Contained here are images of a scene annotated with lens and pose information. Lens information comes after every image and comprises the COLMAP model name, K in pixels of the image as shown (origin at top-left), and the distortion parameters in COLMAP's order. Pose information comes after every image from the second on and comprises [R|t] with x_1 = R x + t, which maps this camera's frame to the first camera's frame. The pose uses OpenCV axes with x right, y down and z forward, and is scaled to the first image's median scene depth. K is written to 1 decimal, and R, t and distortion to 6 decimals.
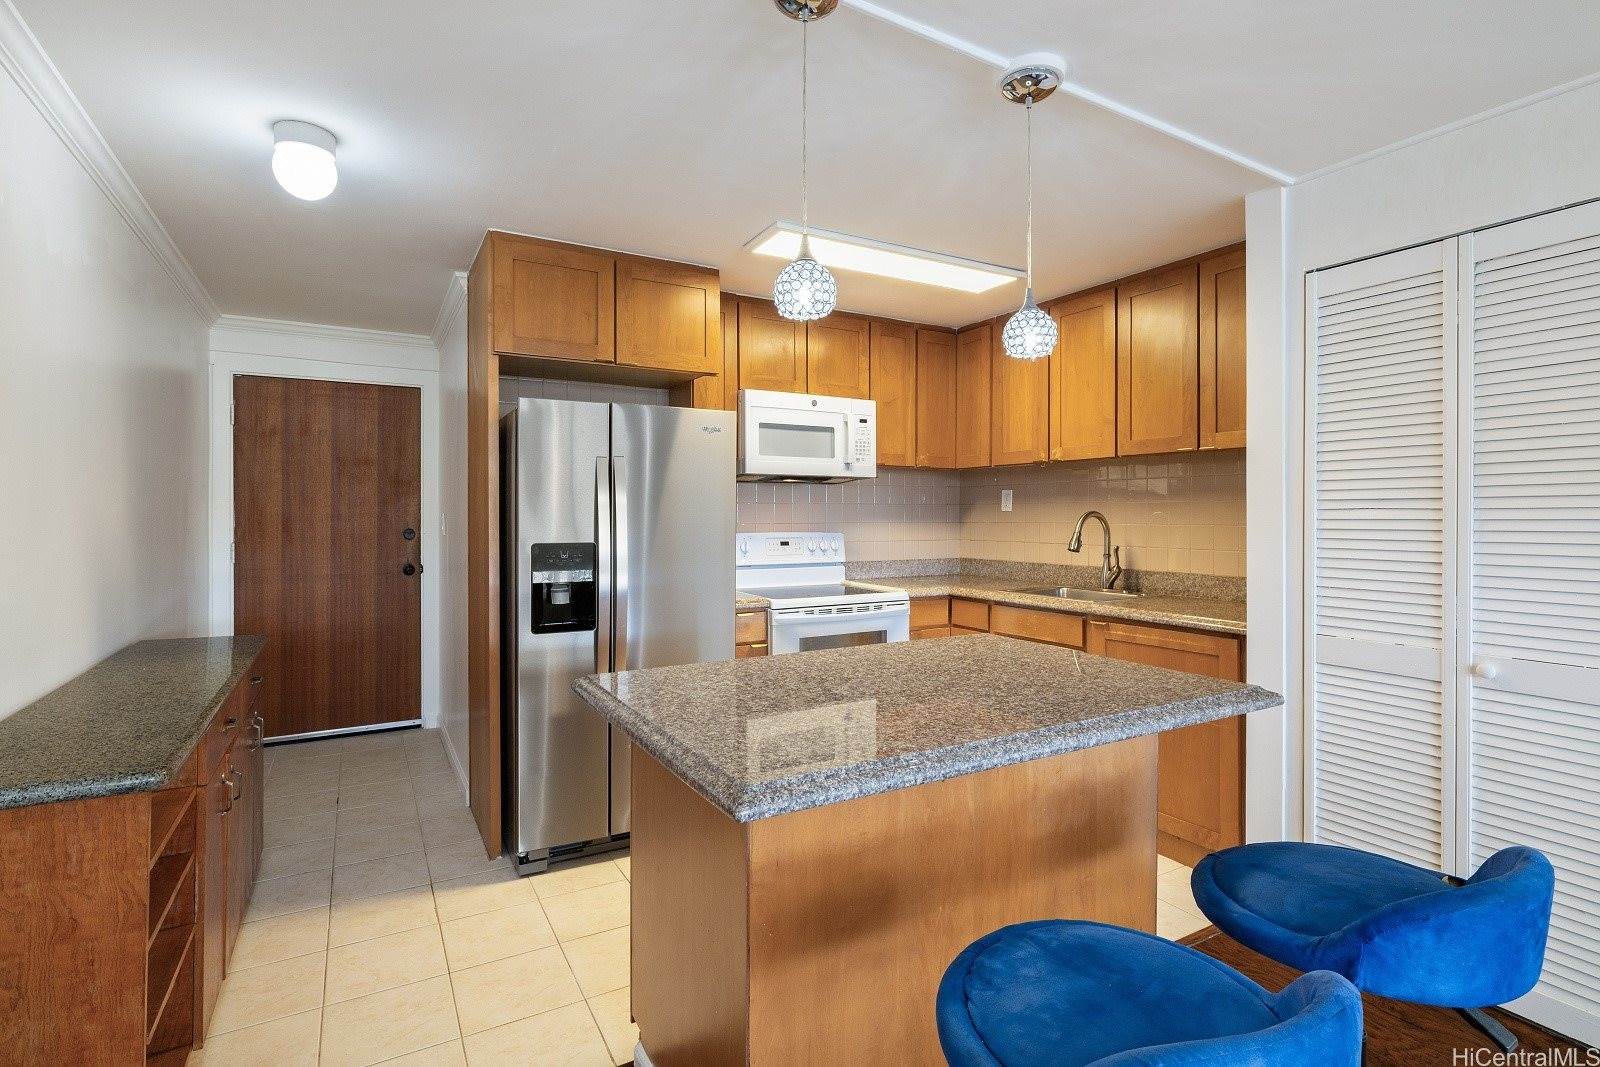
lens RADIAL K [[772.7, 0, 803.6], [0, 772.7, 517.5], [0, 0, 1]] dist [0.000013, 0.000016]
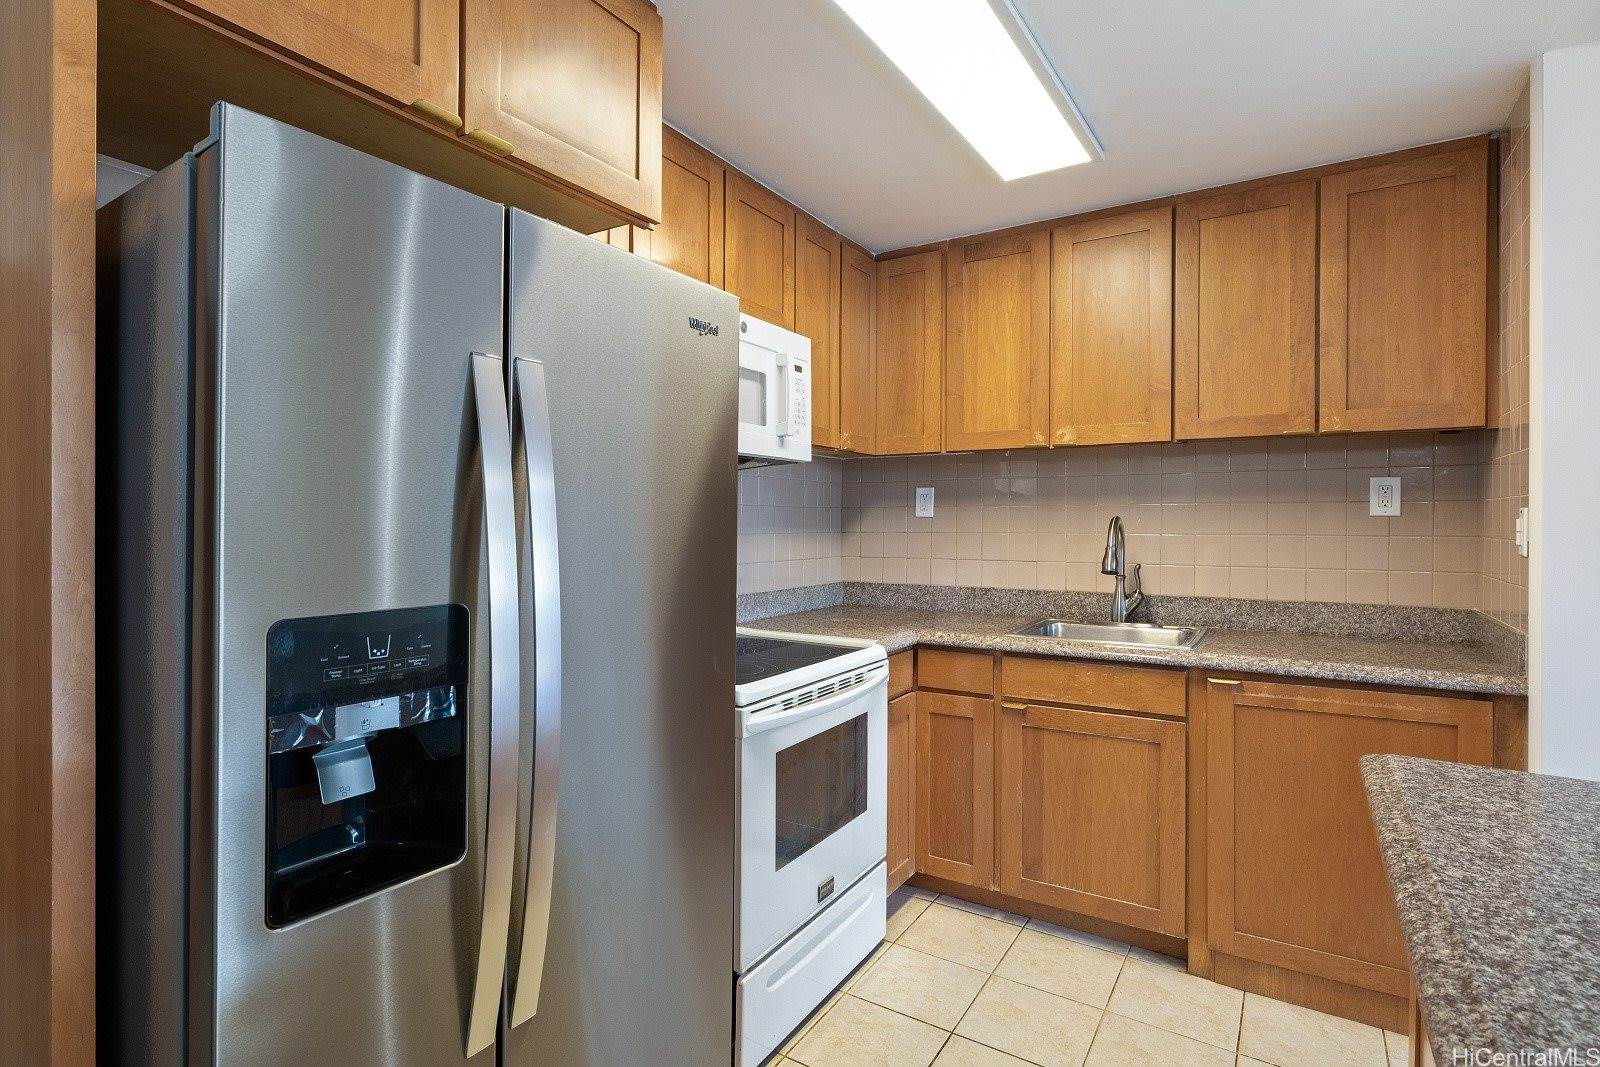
lens RADIAL K [[795.4, 0, 800.8], [0, 795.4, 523.3], [0, 0, 1]] dist [-0.002053, -0.000119]
pose [[0.883974, -0.001120, 0.467535, -0.229163], [0.001594, 0.999999, -0.000619, -0.002226], [-0.467533, 0.001292, 0.883974, 0.467647]]
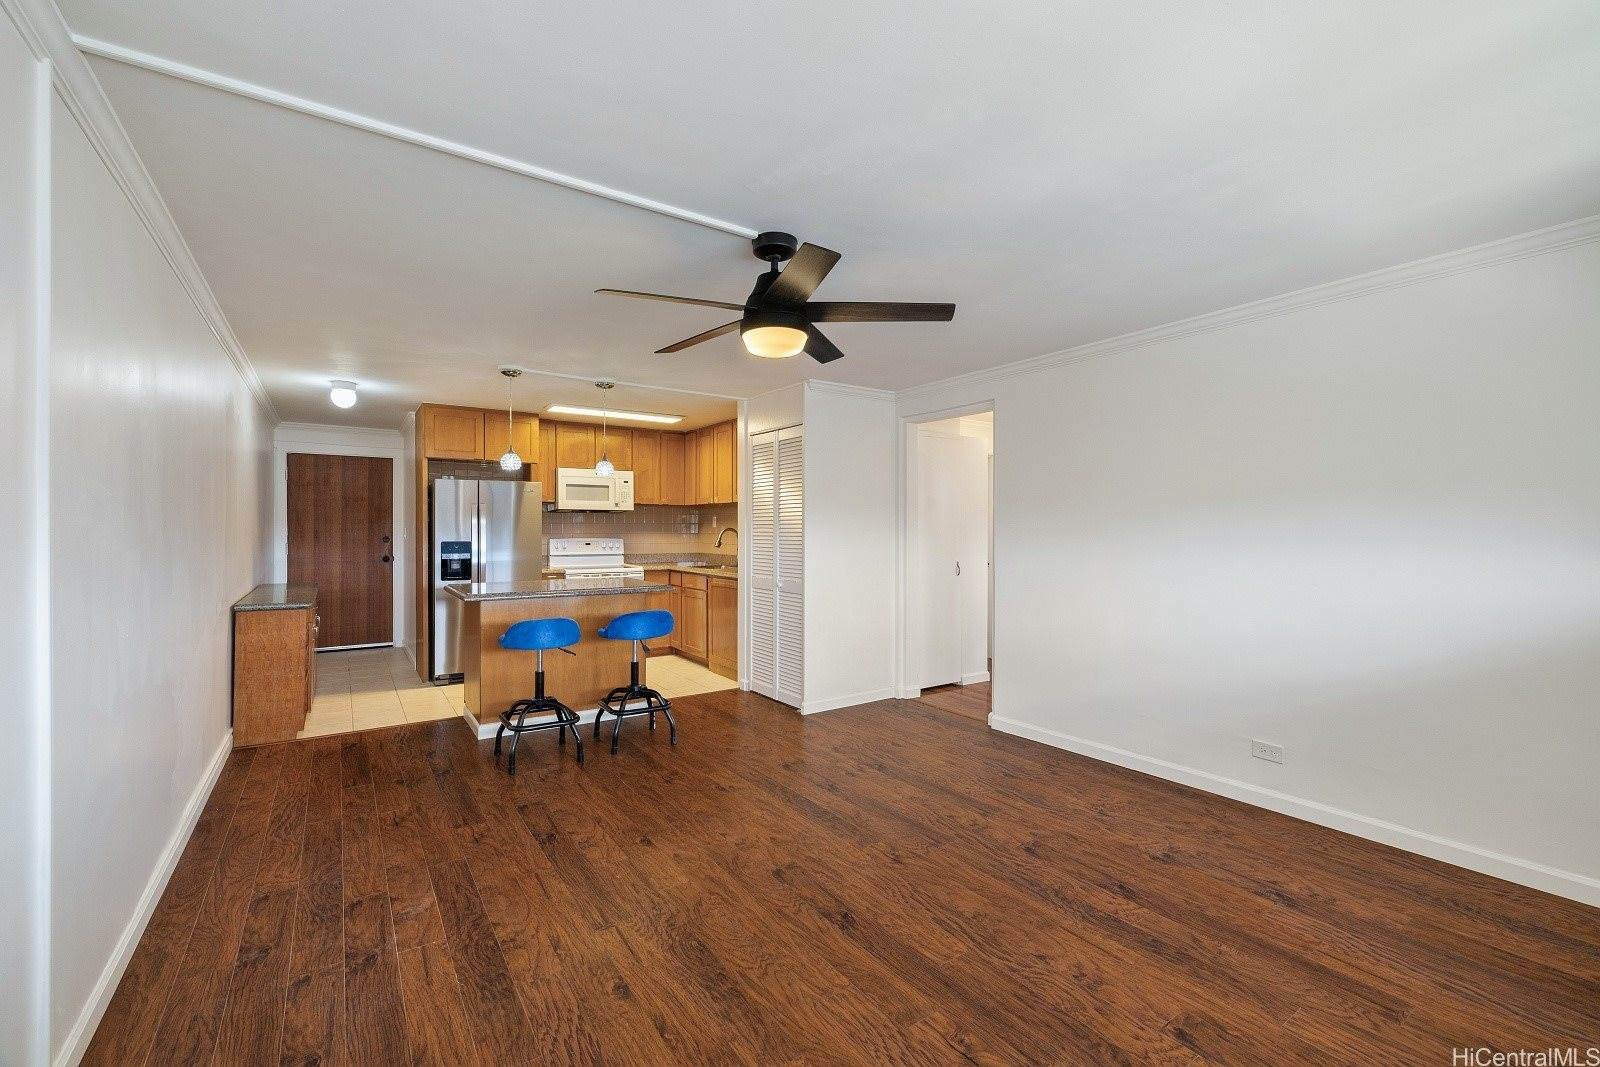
lens RADIAL K [[675.4, 0, 800.0], [0, 675.4, 533.5], [0, 0, 1]] dist [-0.000084, -0.000088]
pose [[0.997024, 0.001663, 0.077070, 0.412240], [-0.002027, 0.999987, 0.004648, -0.002015], [-0.077061, -0.004790, 0.997015, -0.803860]]
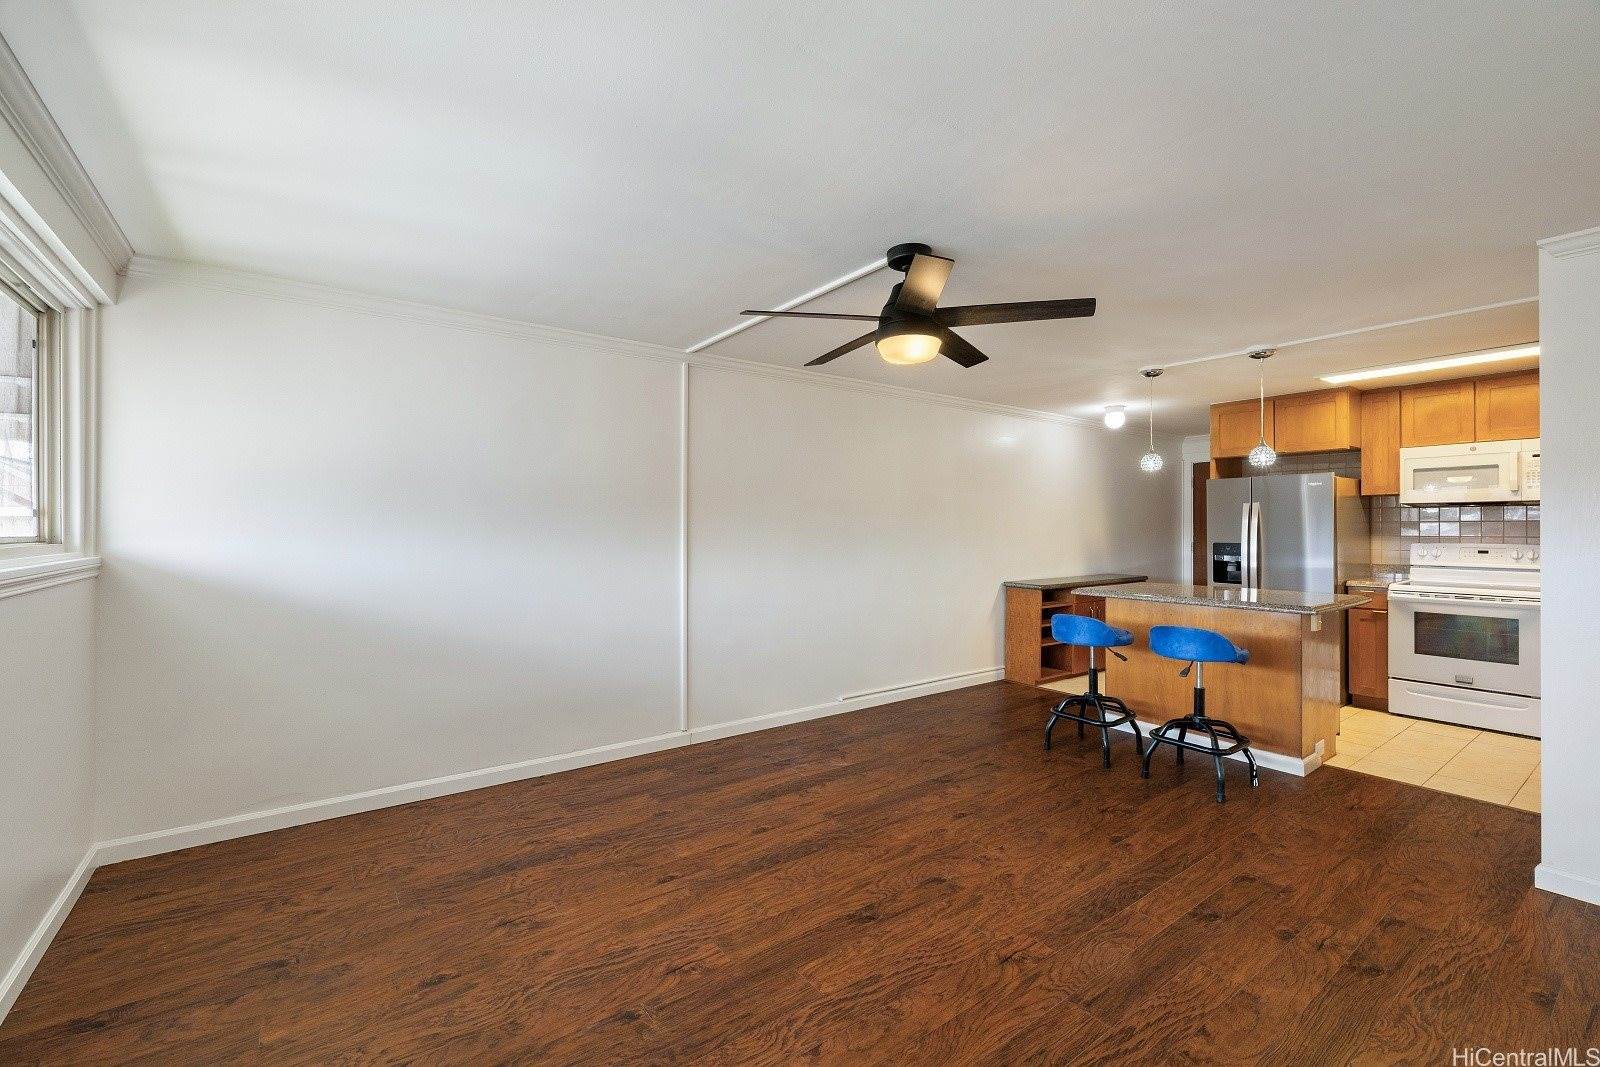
lens RADIAL K [[670.9, 0, 783.9], [0, 670.9, 525.1], [0, 0, 1]] dist [-0.000108, -0.000416]
pose [[0.101236, -0.004365, -0.994853, 1.094383], [-0.002599, 0.999986, -0.004652, -0.004717], [0.994859, 0.003056, 0.101223, -0.340999]]
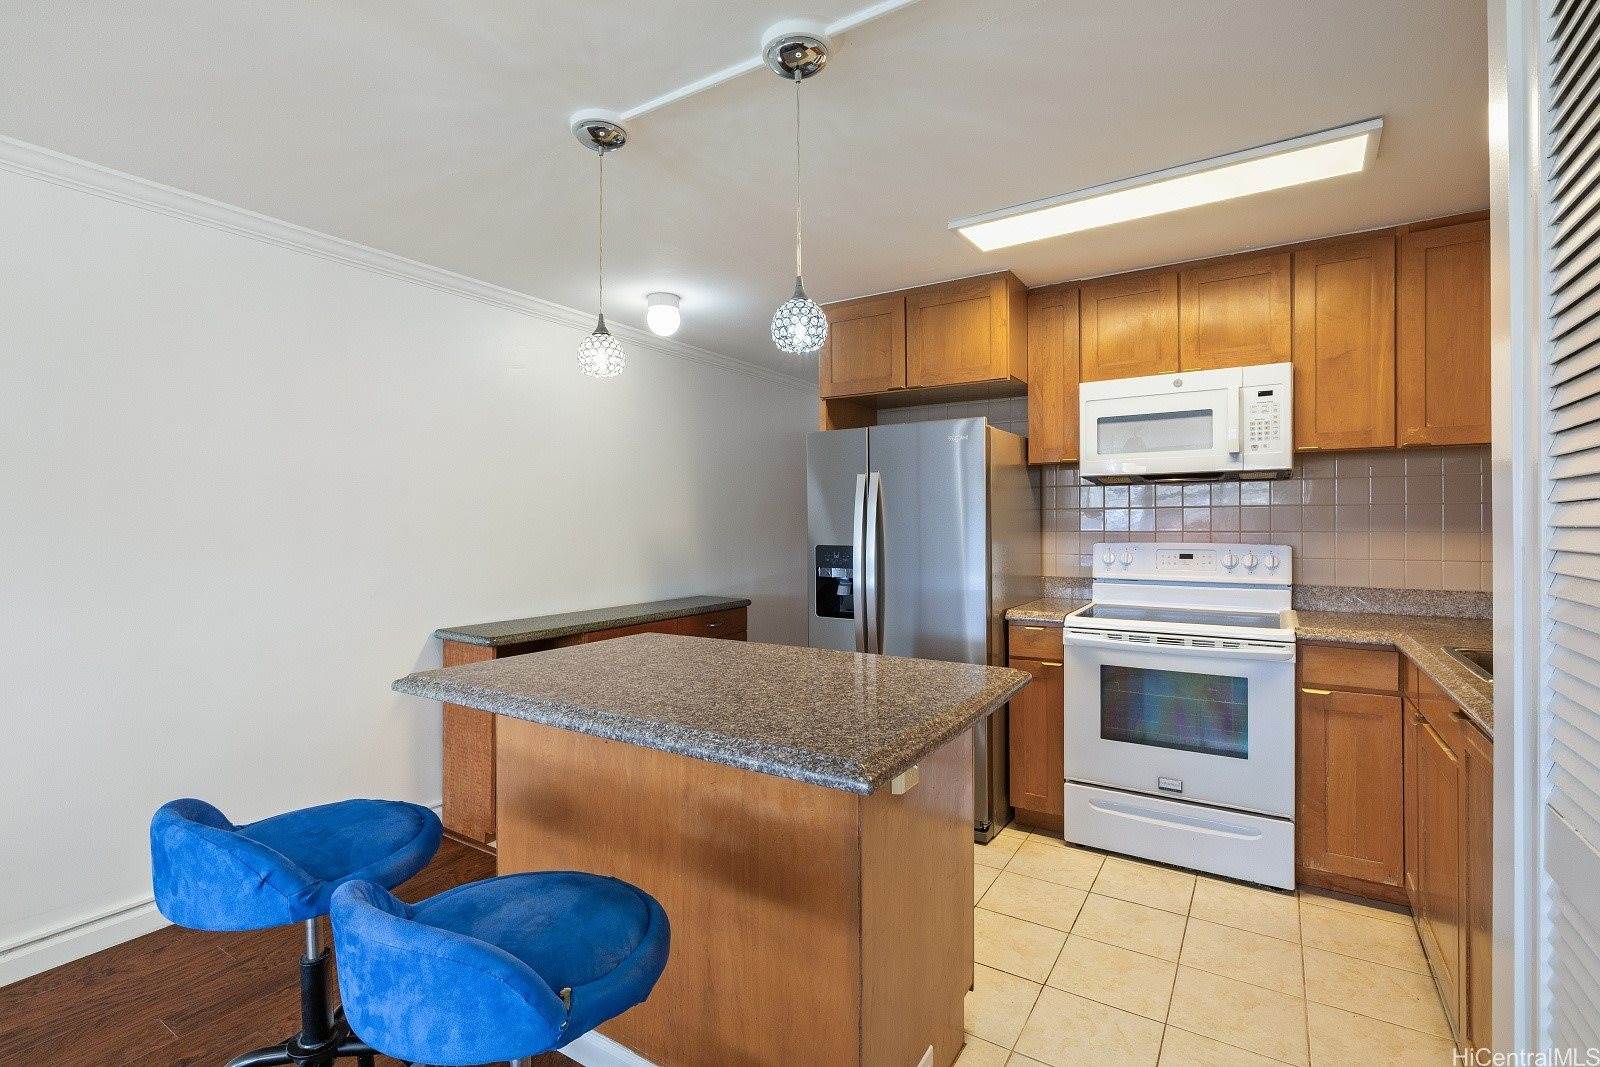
lens RADIAL K [[744.4, 0, 785.8], [0, 744.4, 524.4], [0, 0, 1]] dist [-0.003322, 0.000369]
pose [[0.455836, -0.002556, -0.890060, 0.530832], [0.000809, 0.999997, -0.002457, 0.001425], [0.890063, 0.000399, 0.455836, 0.286506]]
